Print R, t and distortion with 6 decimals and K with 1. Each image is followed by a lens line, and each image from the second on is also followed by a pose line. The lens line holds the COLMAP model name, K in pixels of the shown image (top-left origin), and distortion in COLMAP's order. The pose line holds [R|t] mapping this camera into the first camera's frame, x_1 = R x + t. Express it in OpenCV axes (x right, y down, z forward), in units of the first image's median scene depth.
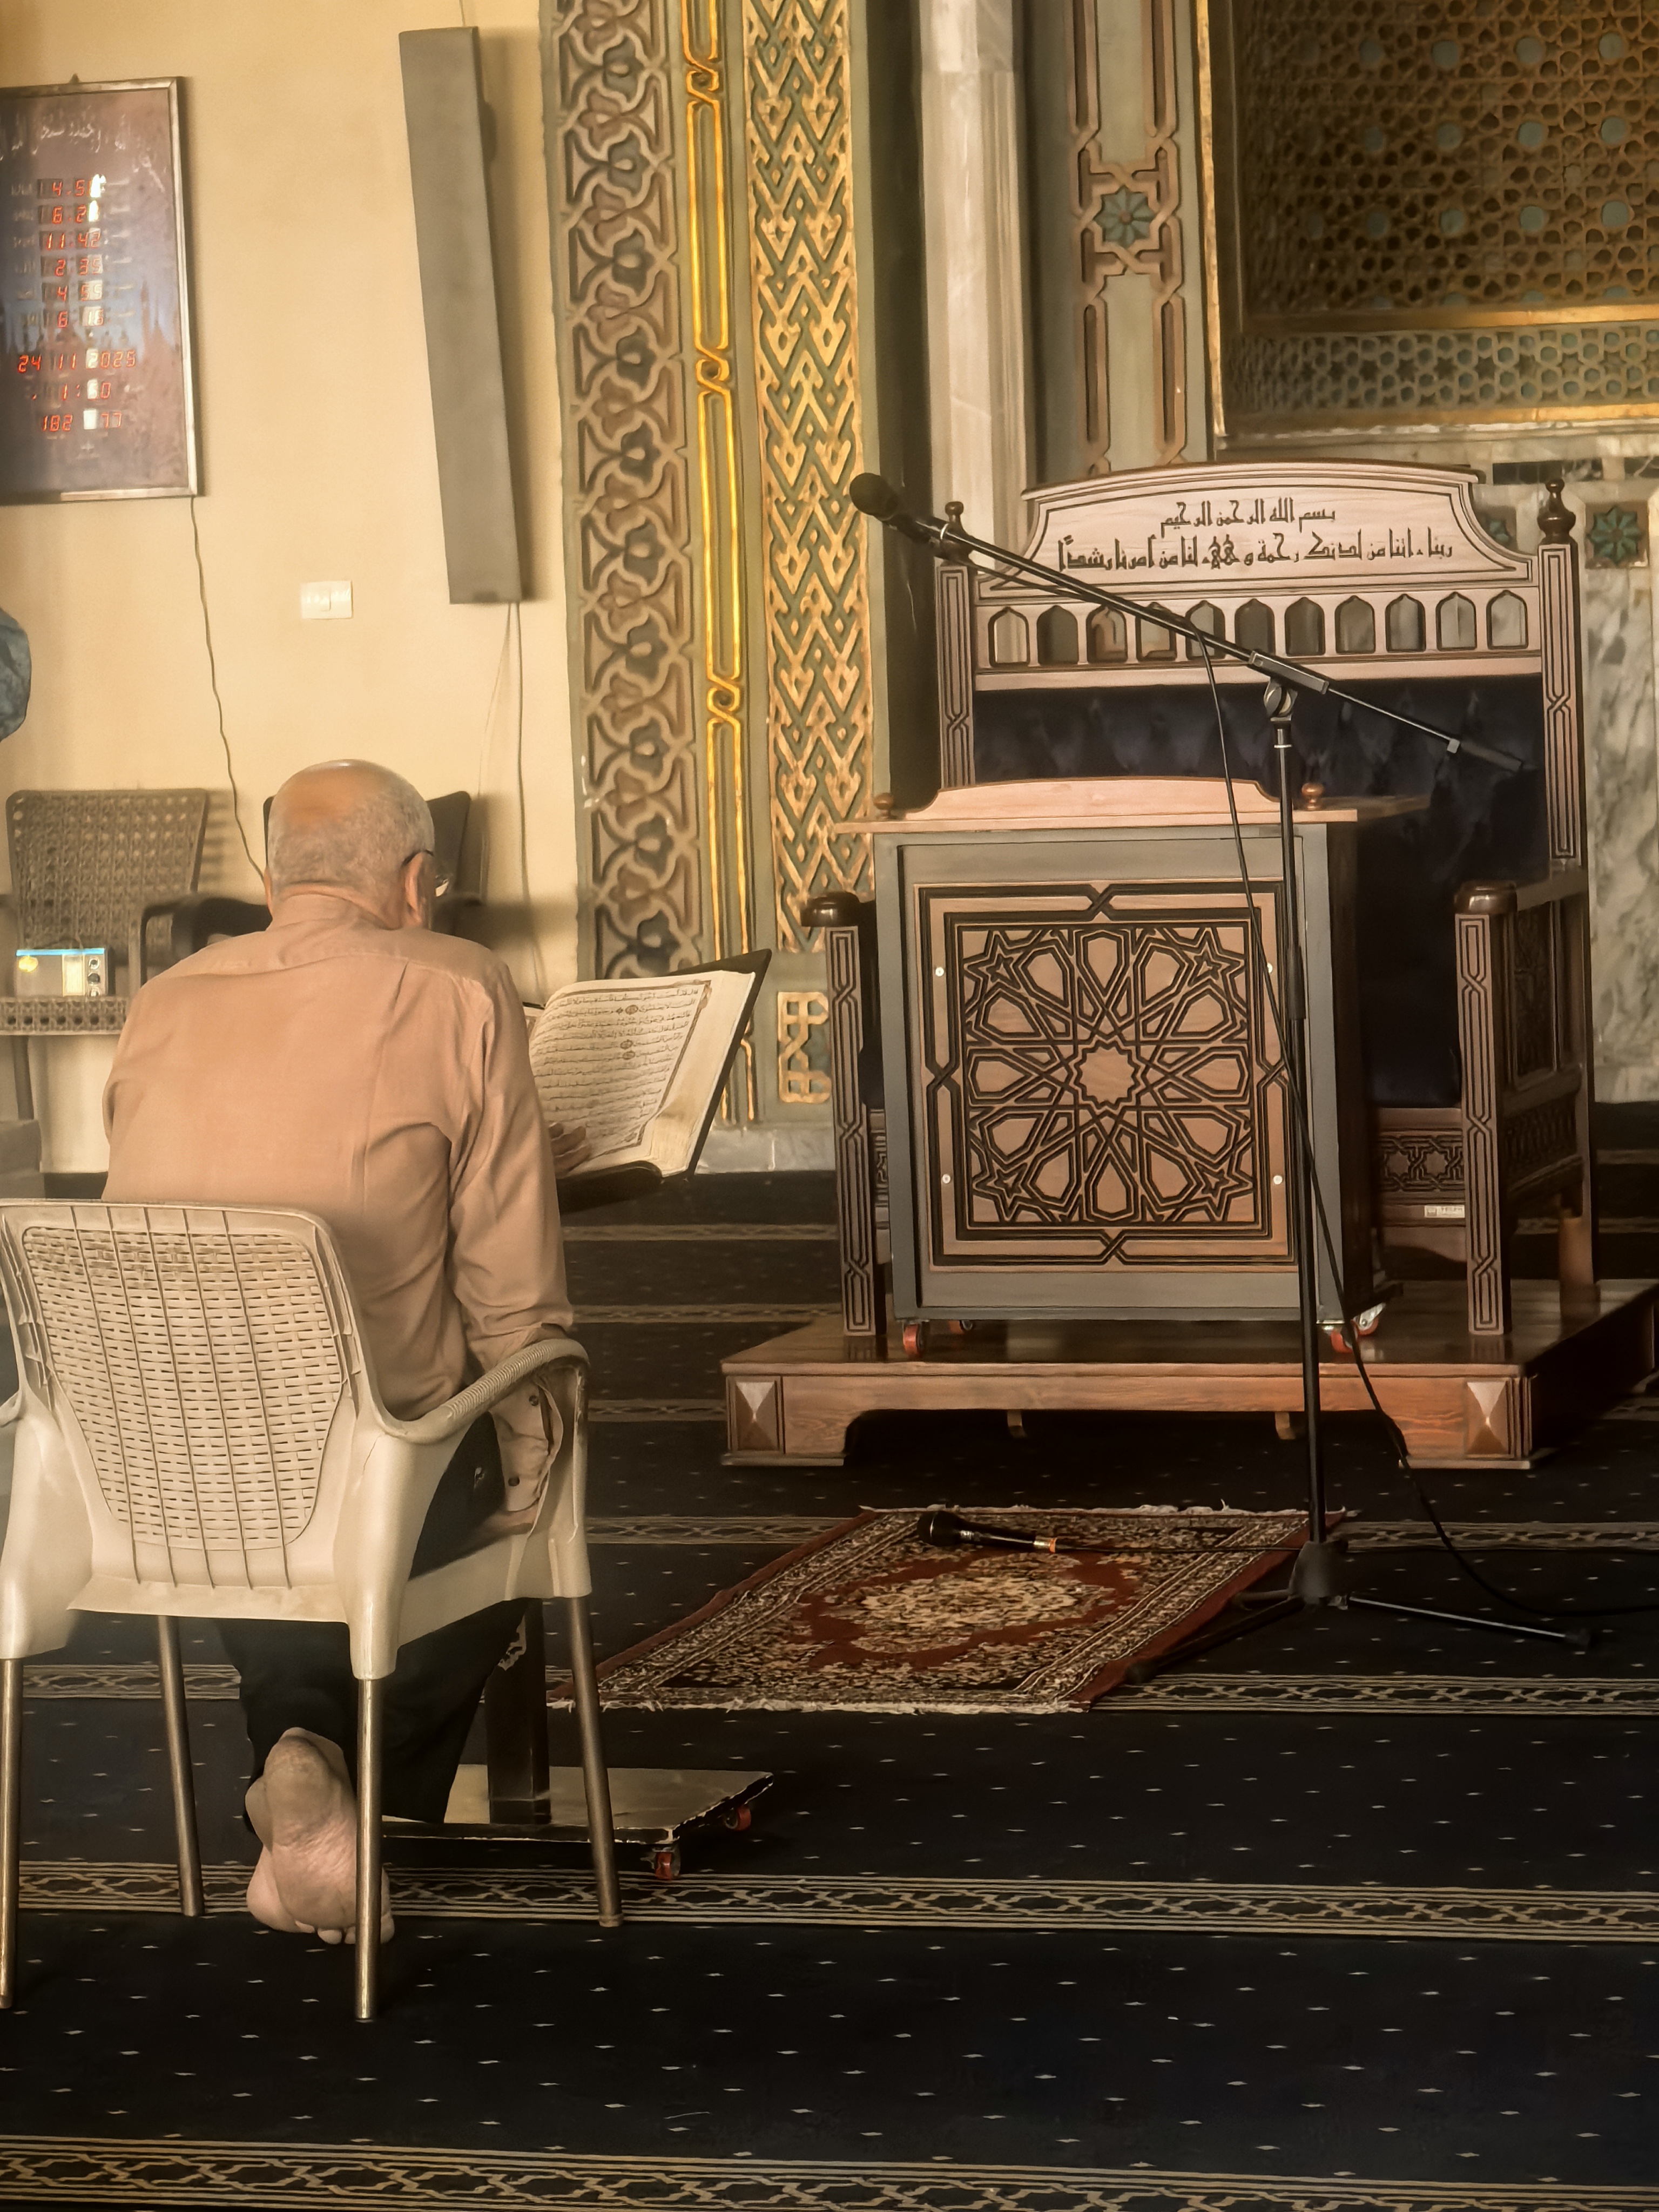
lens RADIAL K [[7429.4, 0, 829.5], [0, 7429.4, 1106.0], [0, 0, 1]] dist [-0.086668, 0.977961]
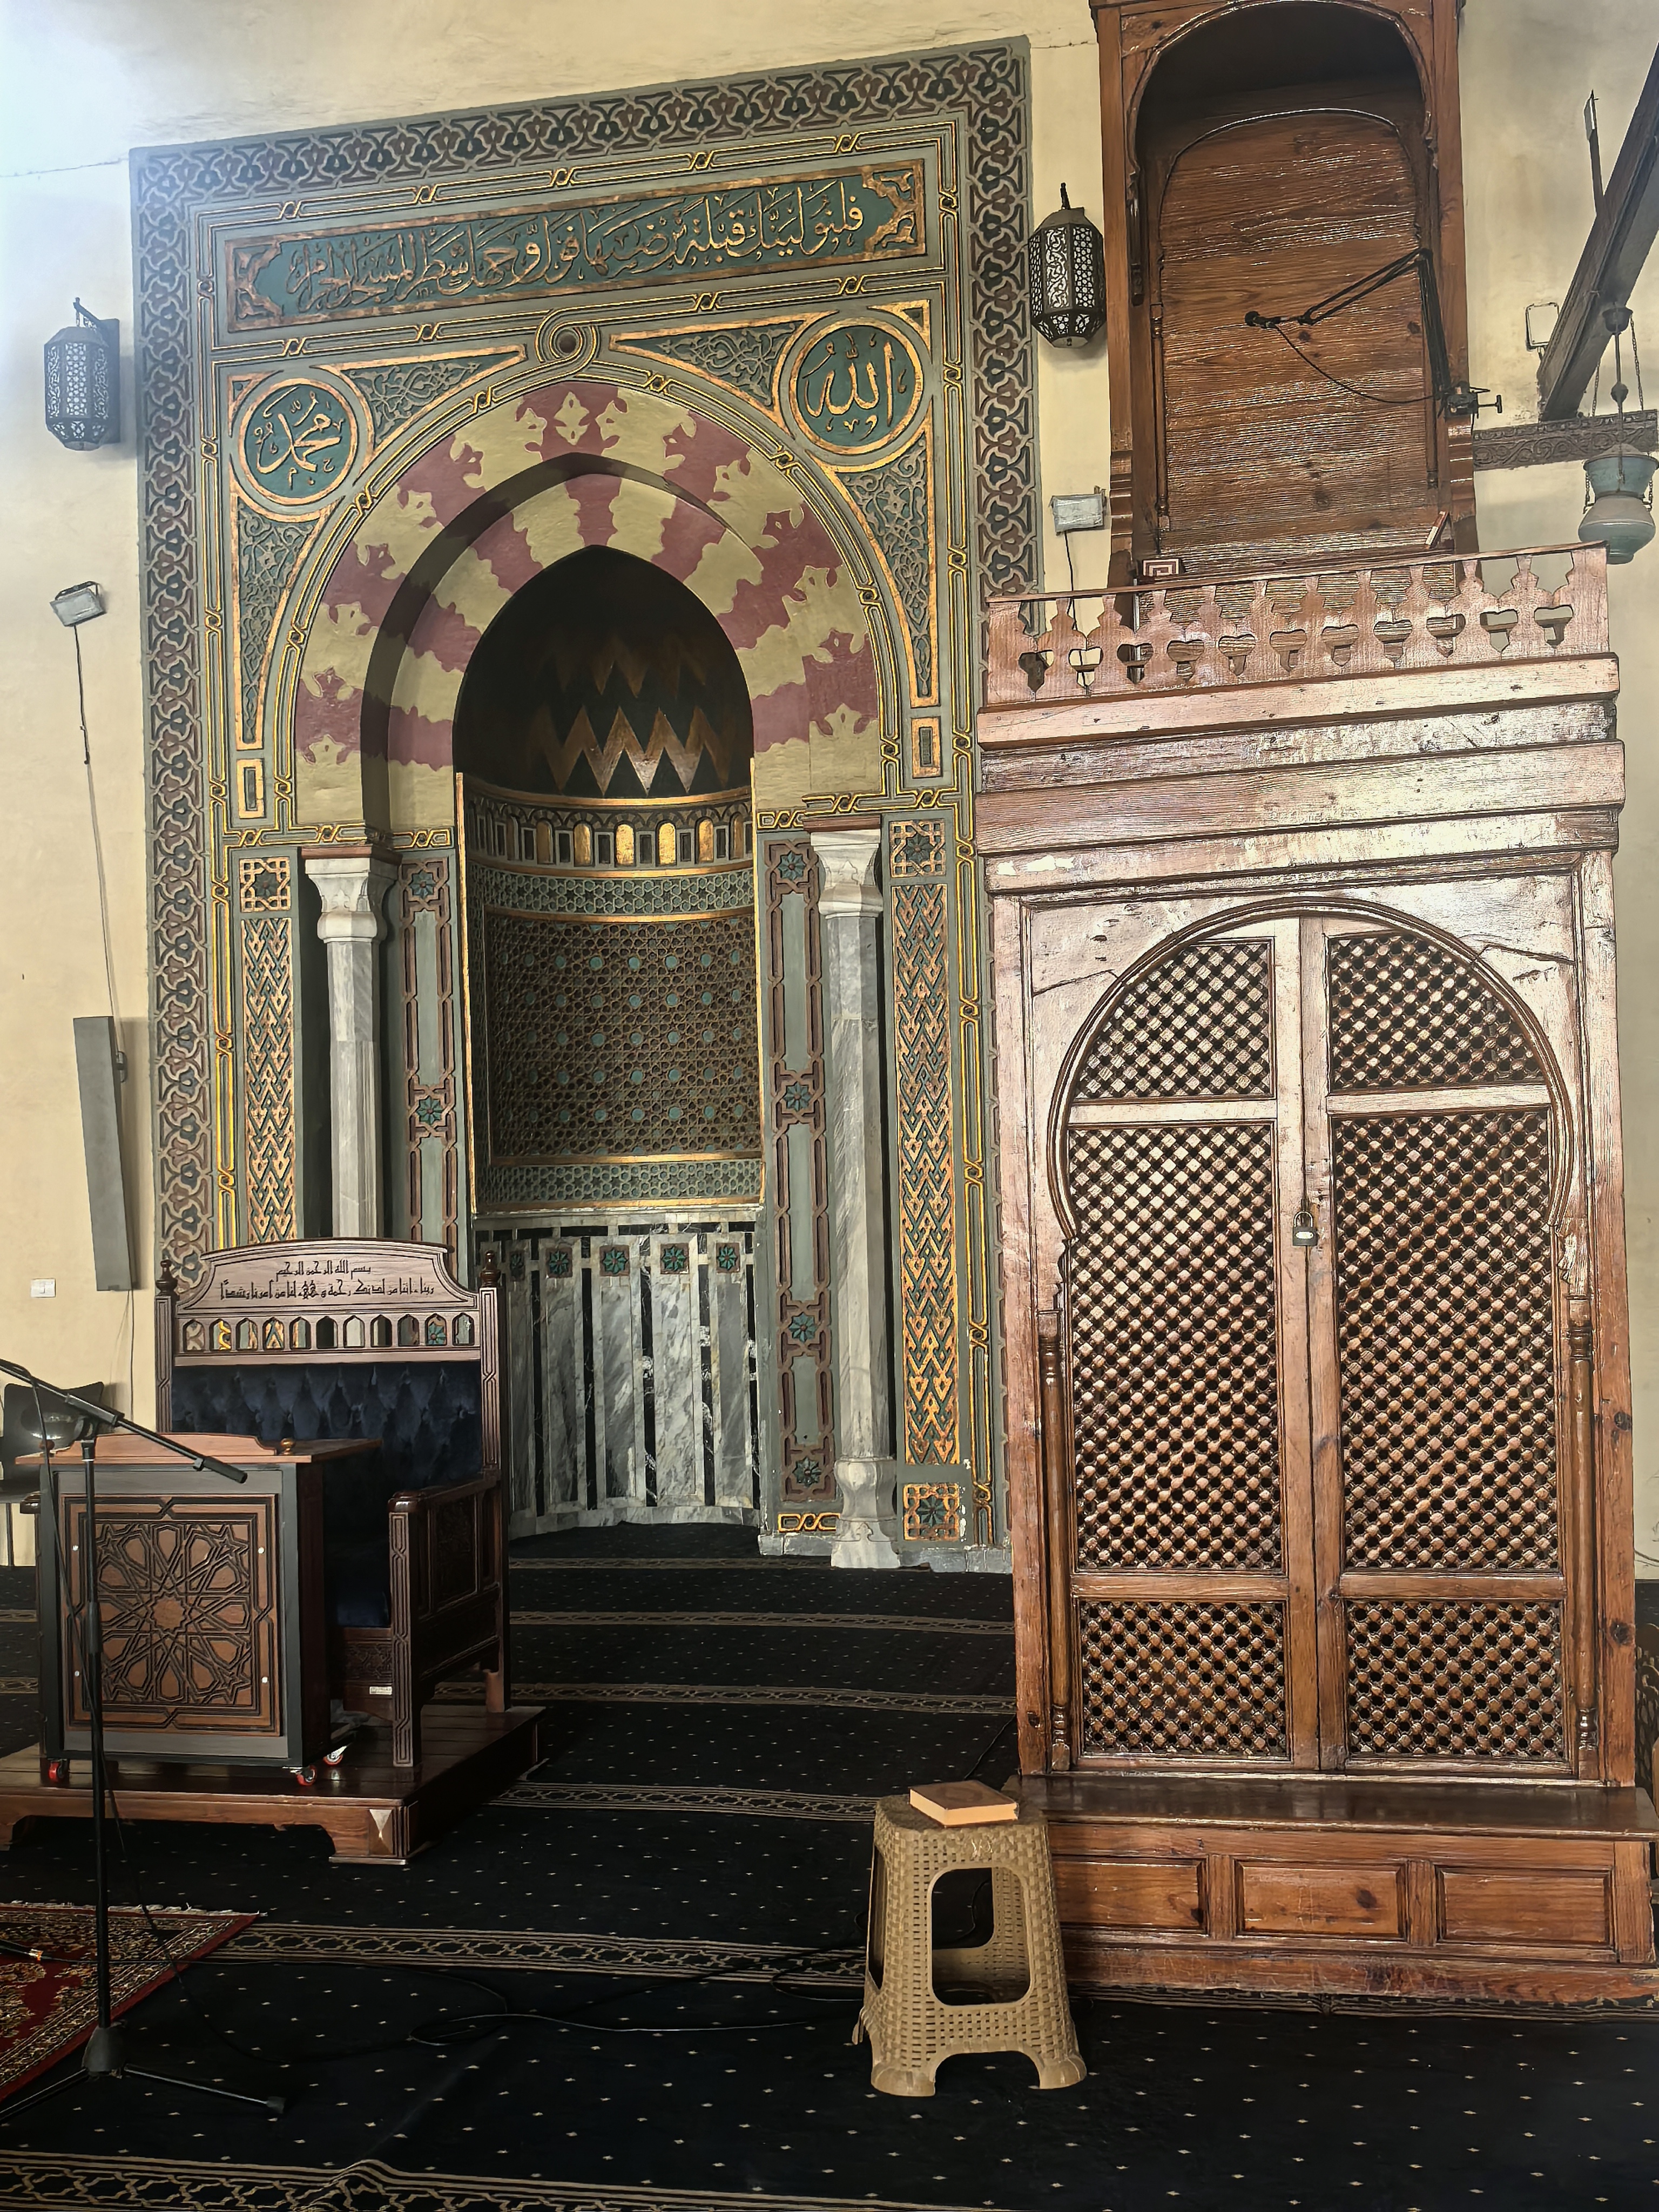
lens RADIAL K [[2448.3, 0, 829.5], [0, 2448.3, 1106.0], [0, 0, 1]] dist [0.074893, -0.008060]
pose [[0.996127, 0.013525, 0.086880, 0.093455], [-0.002511, 0.992072, -0.125646, -0.032970], [-0.087890, 0.124941, 0.988264, 0.294853]]
